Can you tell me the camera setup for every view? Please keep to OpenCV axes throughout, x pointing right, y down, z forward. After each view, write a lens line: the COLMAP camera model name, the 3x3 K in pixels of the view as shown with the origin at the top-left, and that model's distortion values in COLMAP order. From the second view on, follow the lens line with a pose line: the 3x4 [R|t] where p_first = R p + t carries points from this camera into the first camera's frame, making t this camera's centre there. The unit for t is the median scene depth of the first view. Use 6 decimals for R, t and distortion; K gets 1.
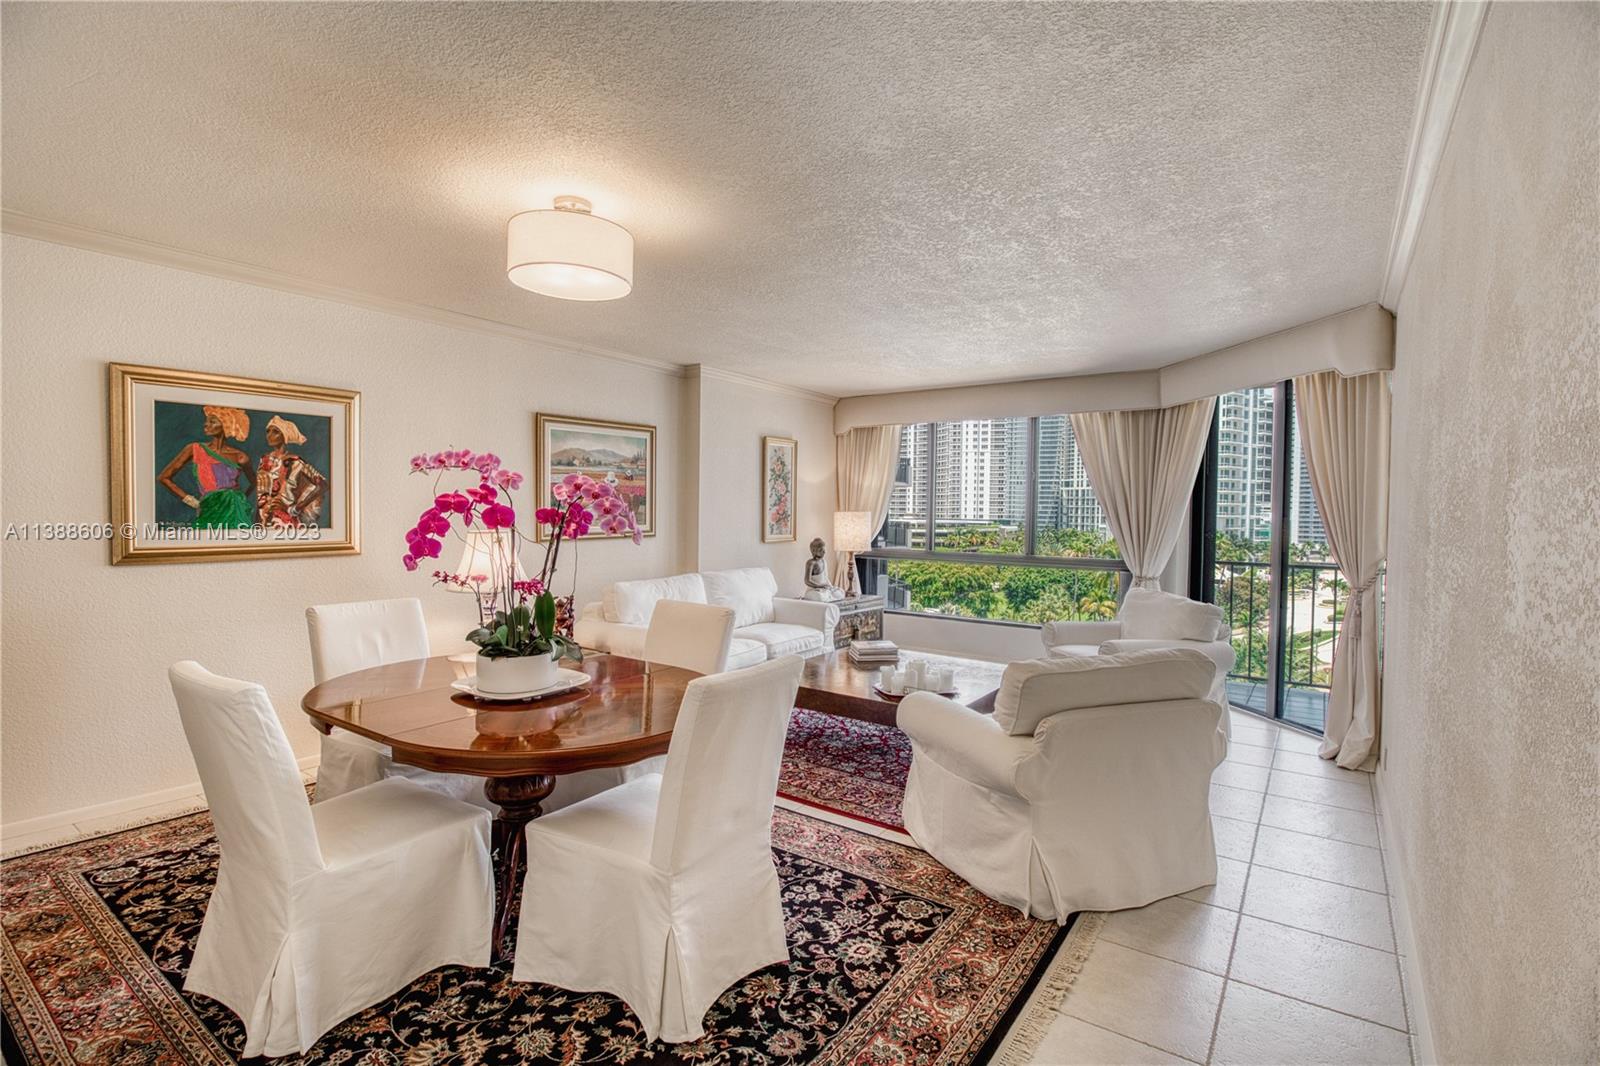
lens RADIAL K [[742.8, 0, 822.9], [0, 742.8, 534.3], [0, 0, 1]] dist [-0.002365, -0.007966]
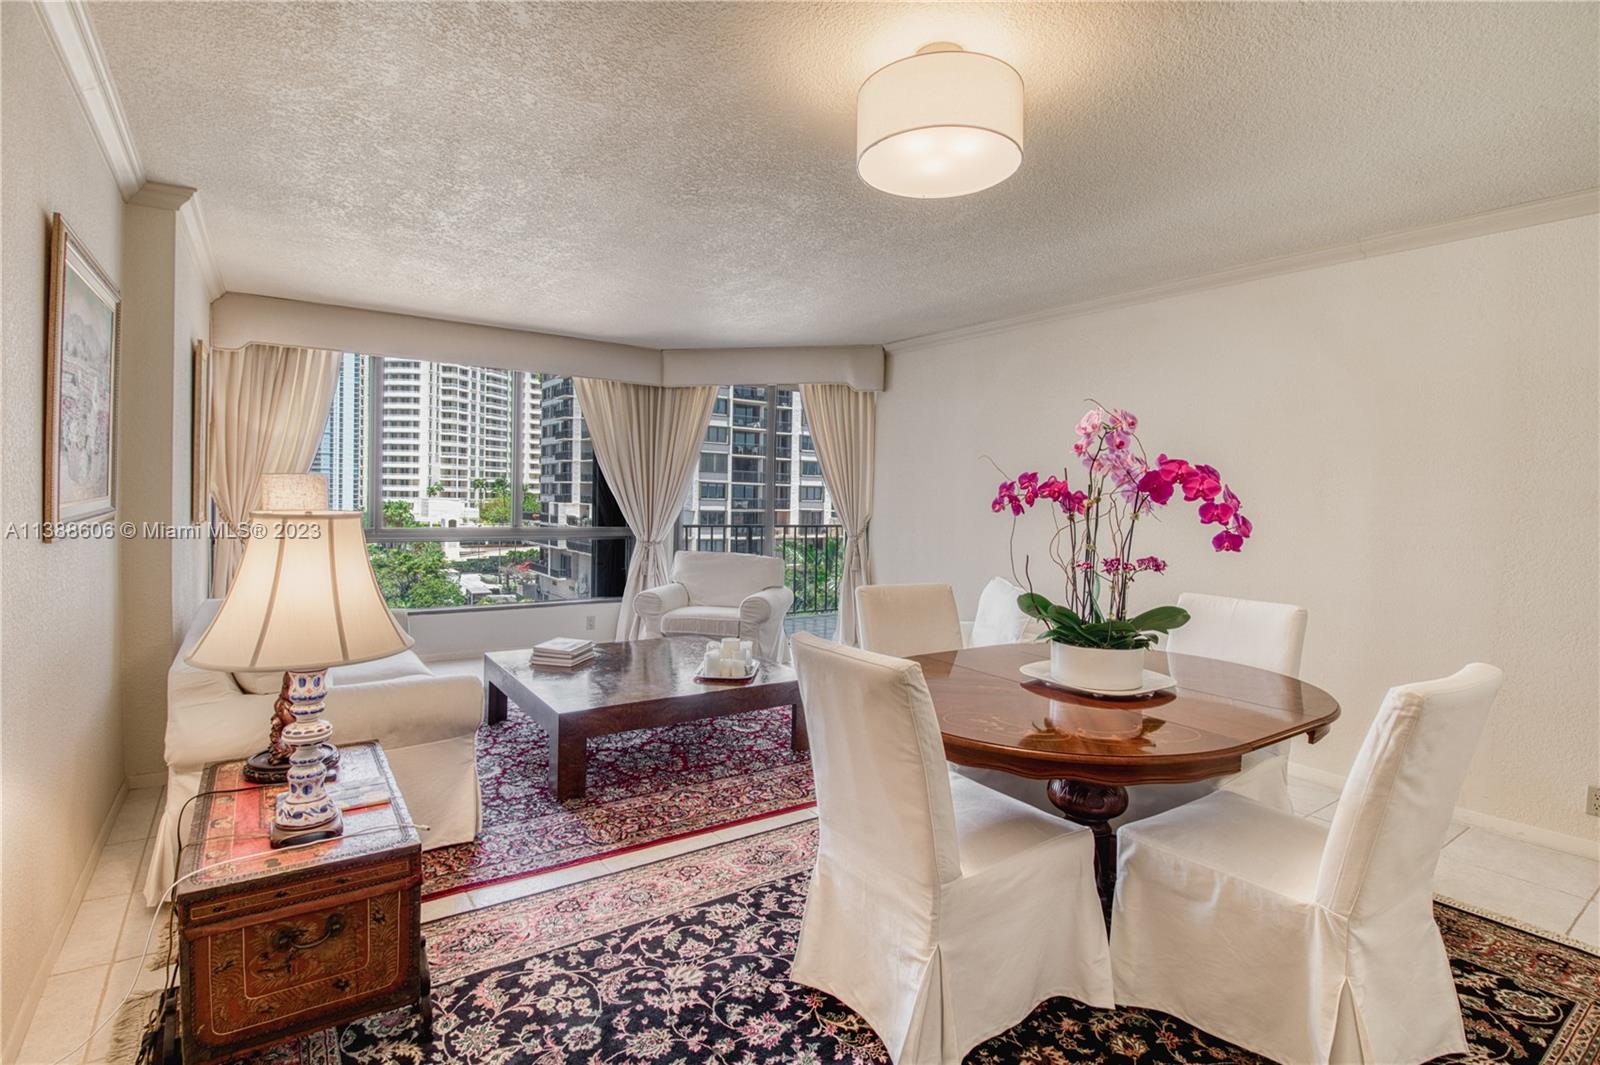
lens RADIAL K [[742.8, 0, 800.6], [0, 742.8, 512.9], [0, 0, 1]] dist [-0.002365, -0.007966]
pose [[0.341280, -0.026396, 0.939591, -0.764055], [0.012077, 0.999646, 0.023697, -0.009552], [-0.939884, 0.003260, 0.341478, 0.630624]]
